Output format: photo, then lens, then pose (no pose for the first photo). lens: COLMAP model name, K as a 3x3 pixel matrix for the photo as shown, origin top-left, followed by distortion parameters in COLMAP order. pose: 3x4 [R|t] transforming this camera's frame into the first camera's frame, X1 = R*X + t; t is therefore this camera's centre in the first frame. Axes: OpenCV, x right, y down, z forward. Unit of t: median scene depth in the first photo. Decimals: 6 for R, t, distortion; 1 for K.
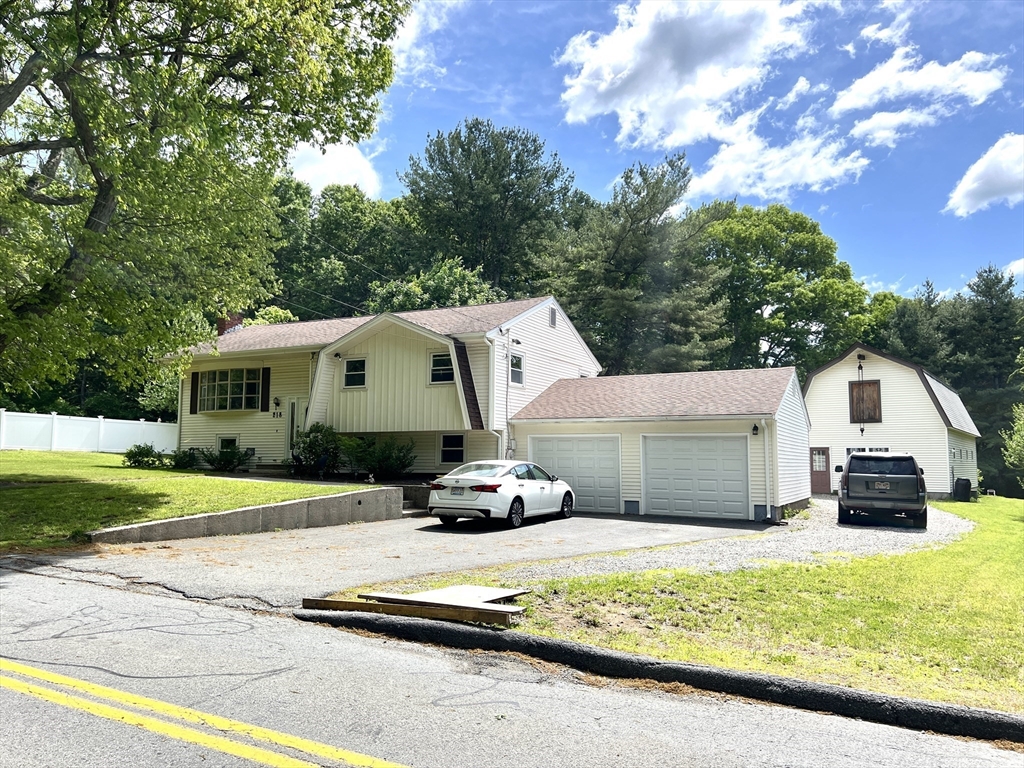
lens RADIAL K [[779.1, 0, 512.0], [0, 779.1, 384.0], [0, 0, 1]] dist [0.065285, -0.046776]
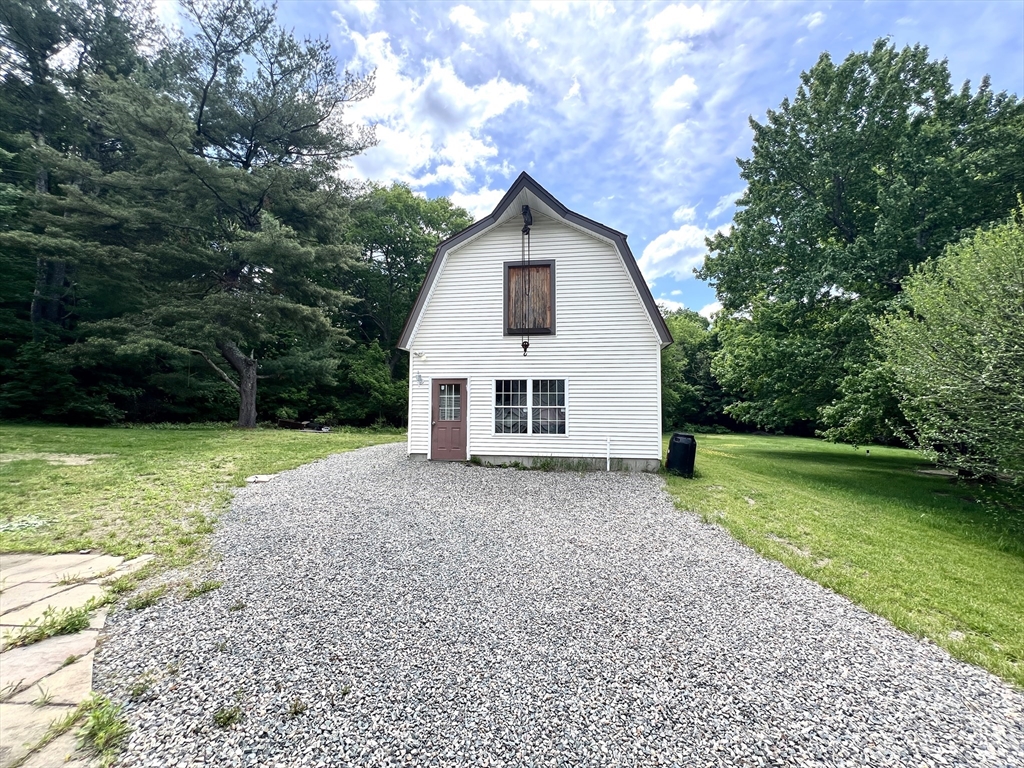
lens RADIAL K [[414.8, 0, 512.1], [0, 414.8, 378.0], [0, 0, 1]] dist [0.014812, 0.000038]
pose [[0.892265, 0.027936, 0.450647, 0.417036], [-0.046705, 0.998441, 0.030580, 0.096411], [-0.449090, -0.048333, 0.892178, 1.010045]]
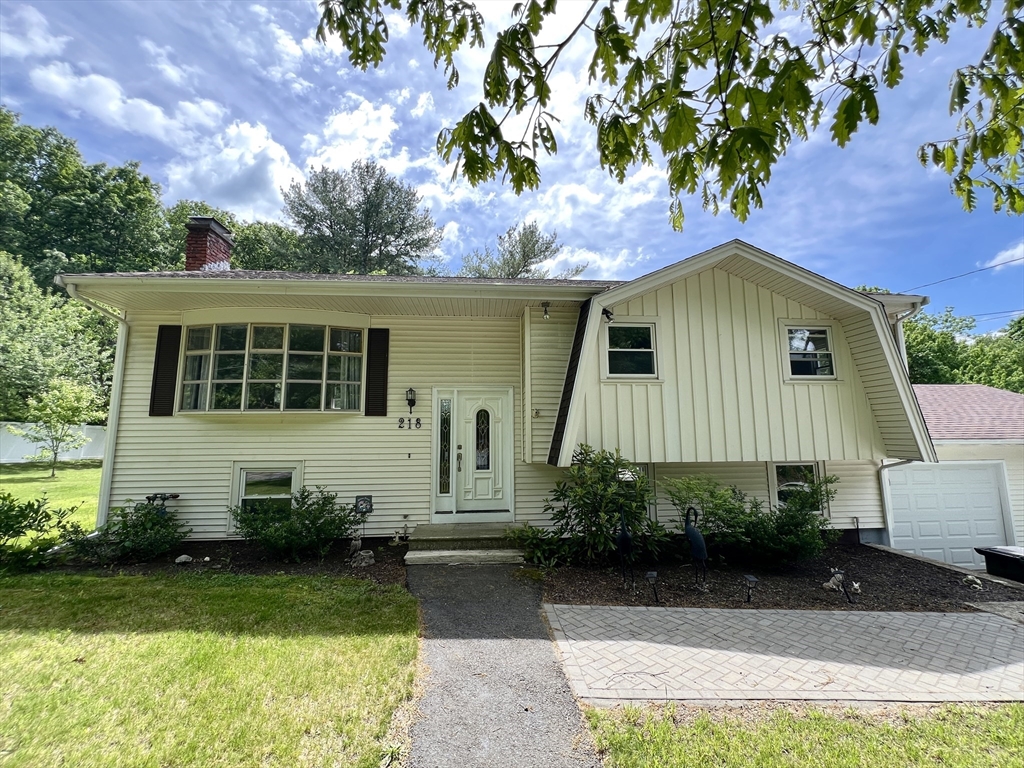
lens RADIAL K [[432.6, 0, 508.1], [0, 432.6, 380.1], [0, 0, 1]] dist [-0.001701, 0.000695]
pose [[0.849256, 0.058725, 0.524705, -0.411815], [-0.042977, 0.998186, -0.042157, 0.021720], [-0.526229, 0.013252, 0.850239, 0.765365]]
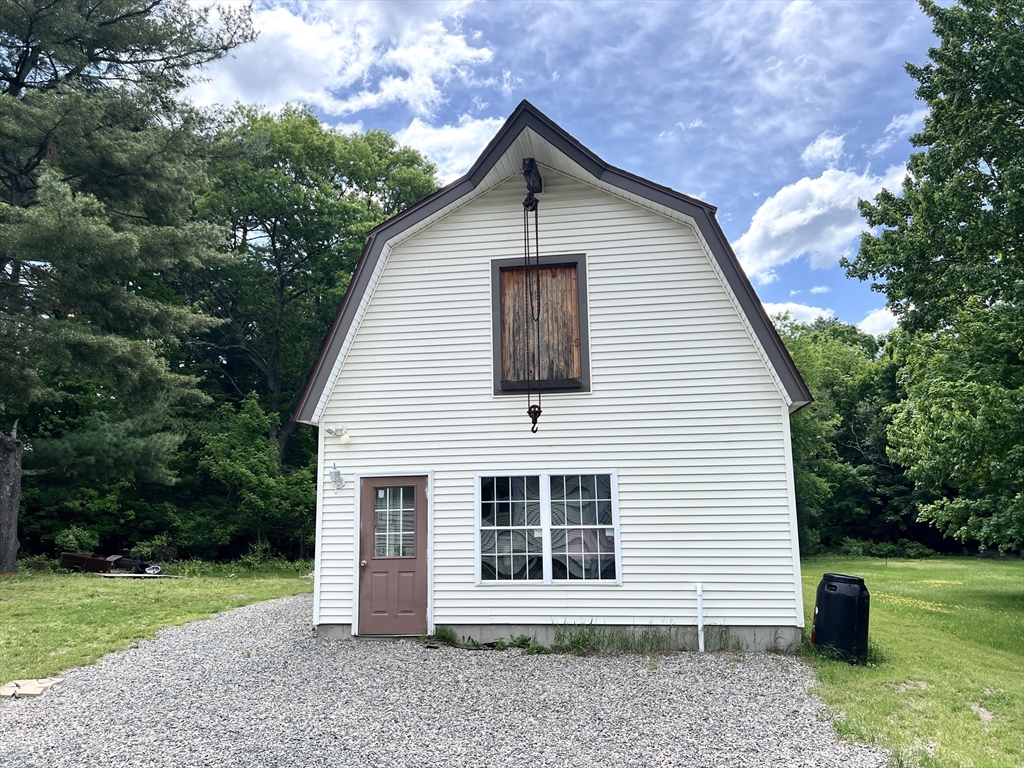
lens RADIAL K [[779.1, 0, 512.0], [0, 779.1, 384.0], [0, 0, 1]] dist [0.065285, -0.046776]
pose [[0.891569, 0.049758, 0.450143, 0.415131], [-0.023308, 0.997670, -0.064116, 0.088348], [-0.452285, 0.046672, 0.890652, 1.008453]]
